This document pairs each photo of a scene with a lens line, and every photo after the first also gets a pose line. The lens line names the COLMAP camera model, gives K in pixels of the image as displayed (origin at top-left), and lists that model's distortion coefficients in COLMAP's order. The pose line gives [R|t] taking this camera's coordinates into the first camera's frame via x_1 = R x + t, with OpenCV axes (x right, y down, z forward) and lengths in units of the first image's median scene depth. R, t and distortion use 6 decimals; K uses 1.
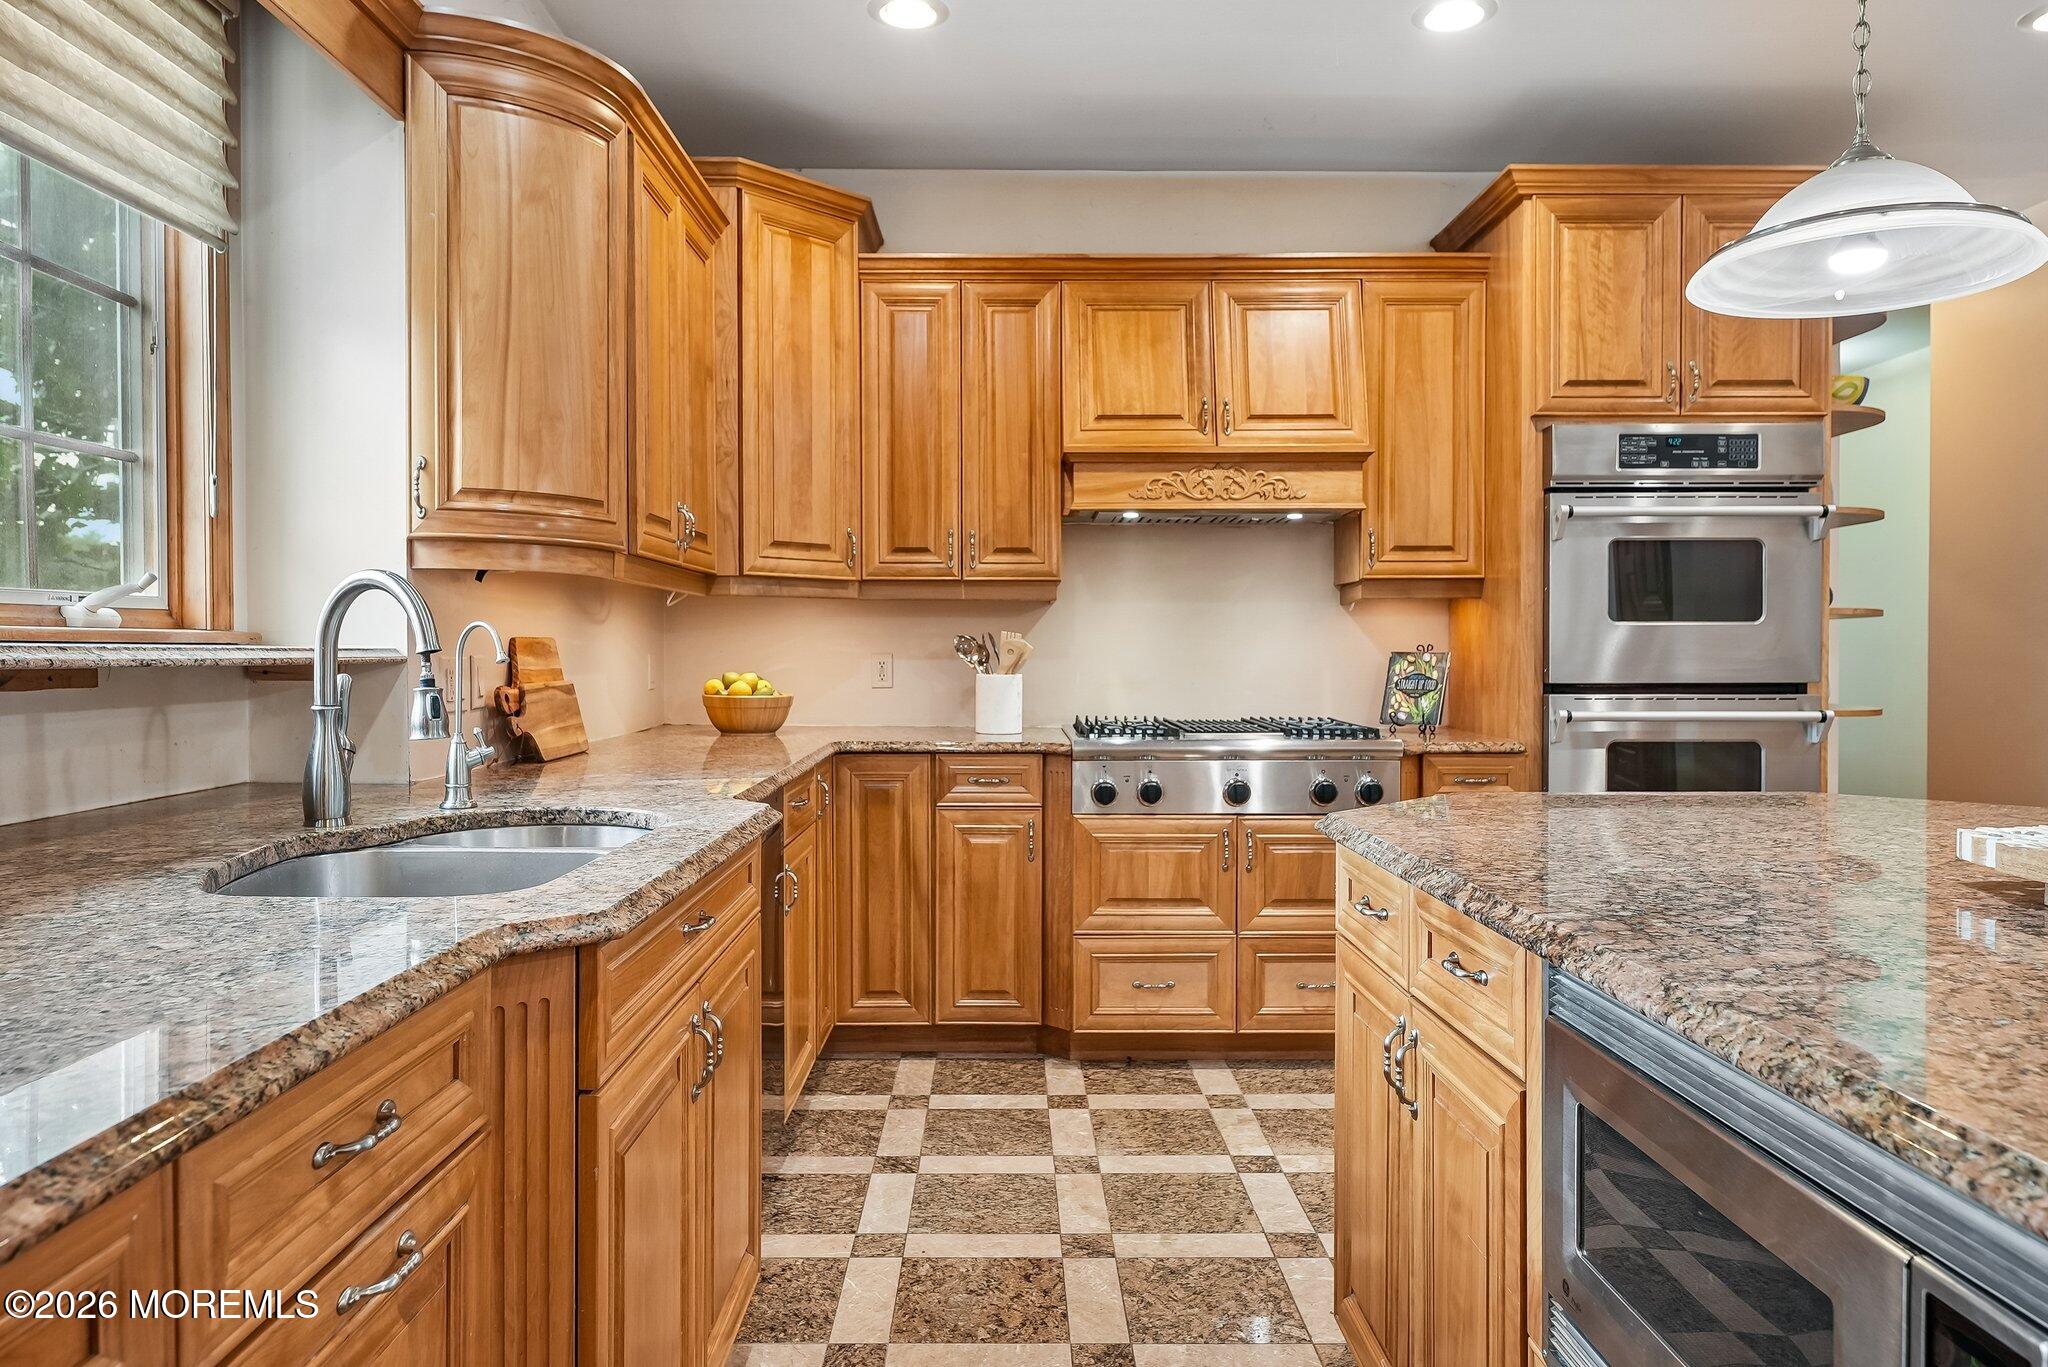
lens RADIAL K [[1287.2, 0, 1020.3], [0, 1287.2, 667.5], [0, 0, 1]] dist [-0.008147, -0.000649]
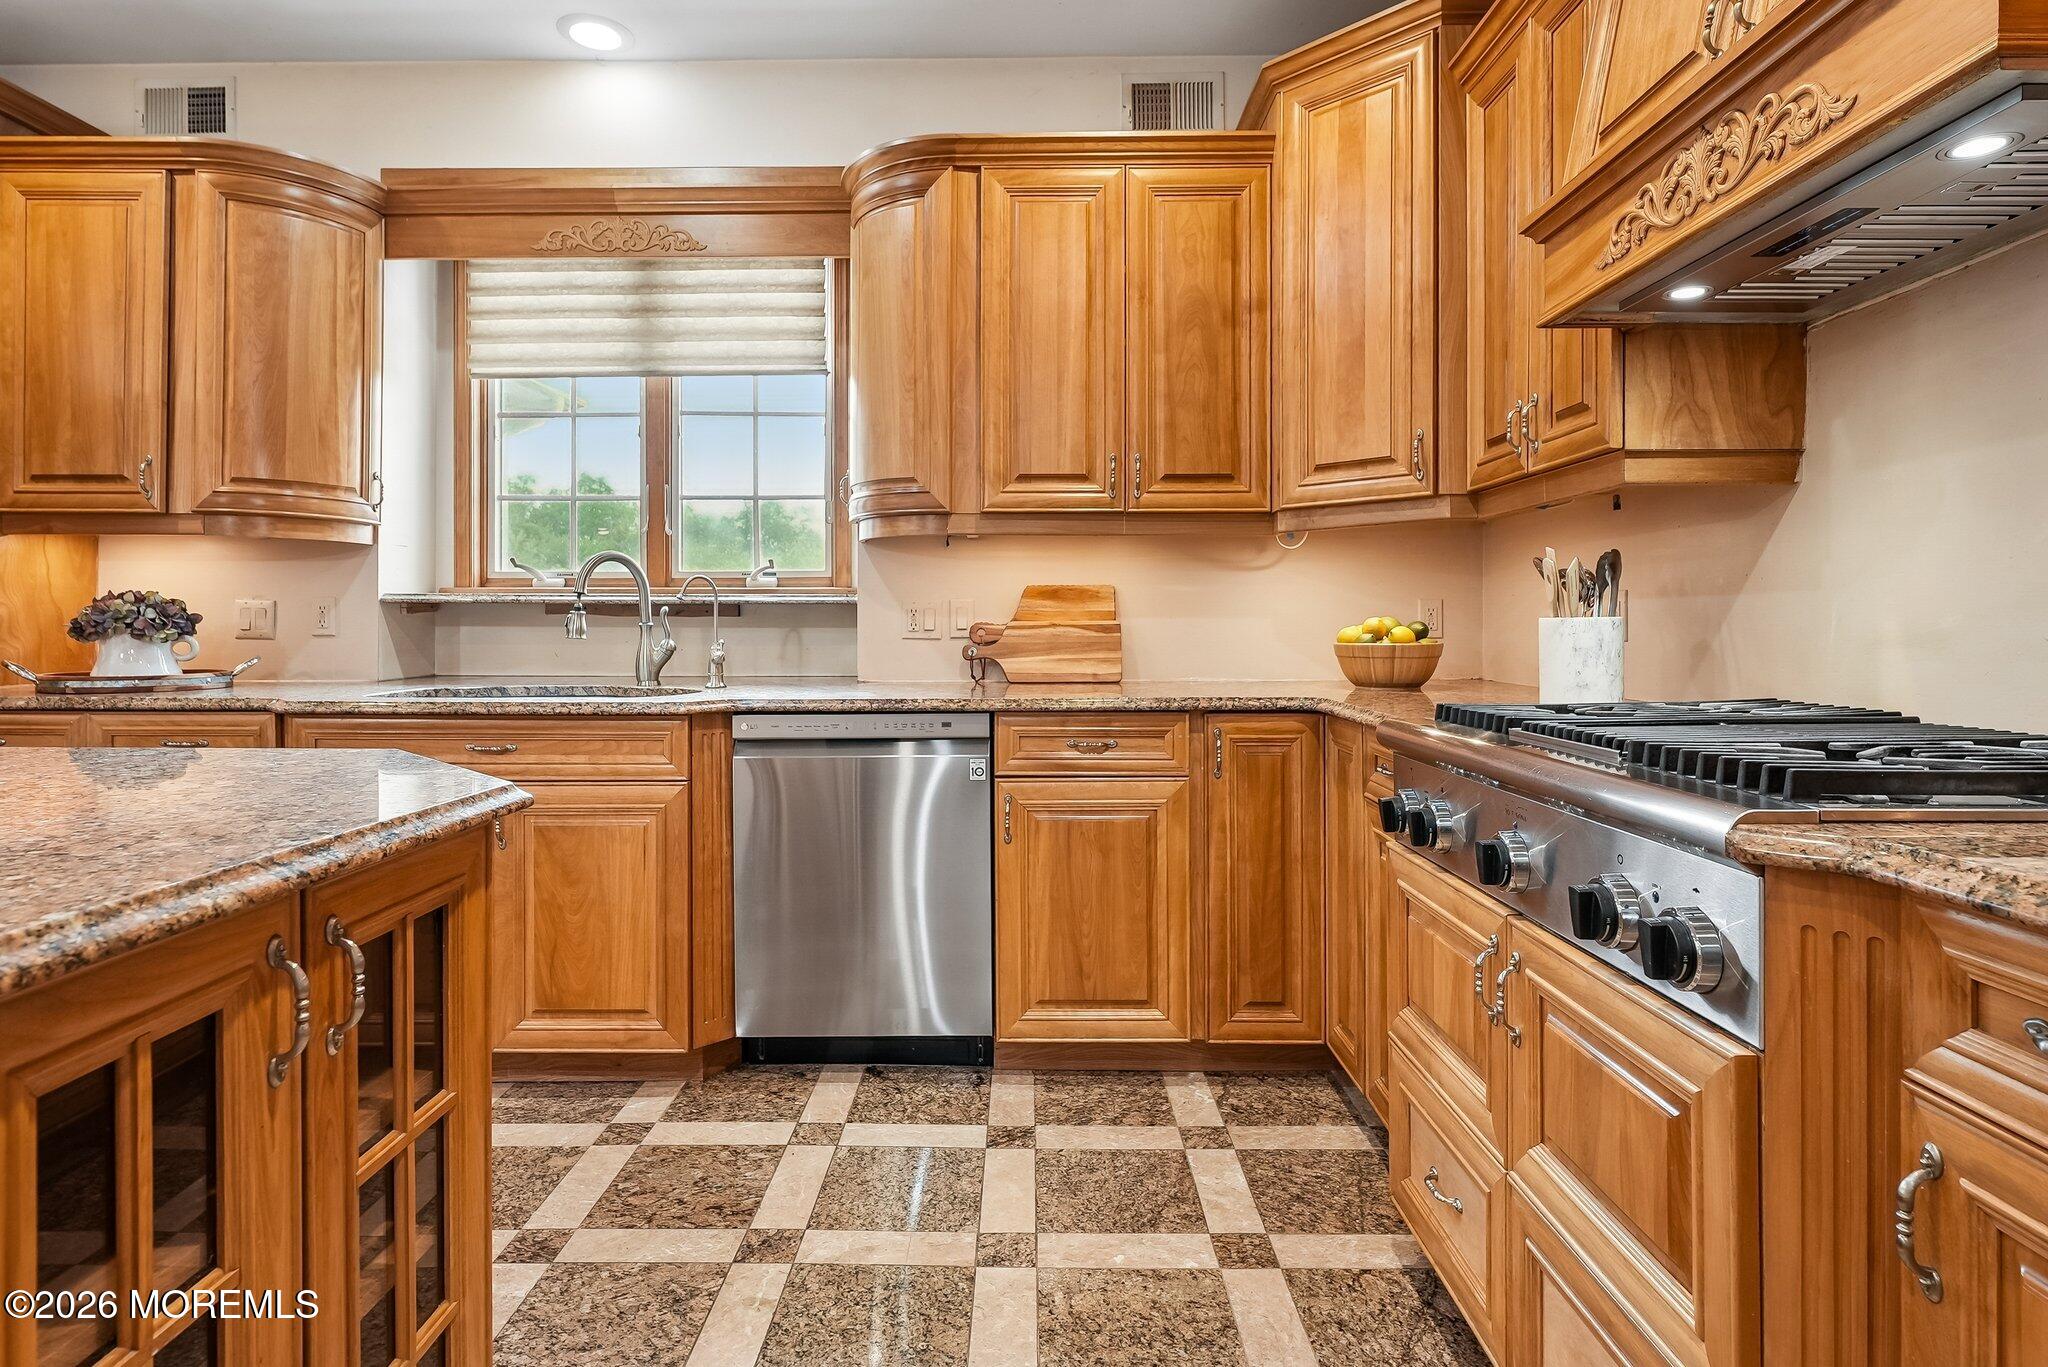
lens RADIAL K [[1075.4, 0, 1017.5], [0, 1075.4, 628.5], [0, 0, 1]] dist [0.003988, 0.000260]
pose [[-0.016805, 0.002973, -0.999854, 0.642631], [-0.012397, 0.999918, 0.003181, 0.015546], [0.999782, 0.012448, -0.016767, 0.955972]]
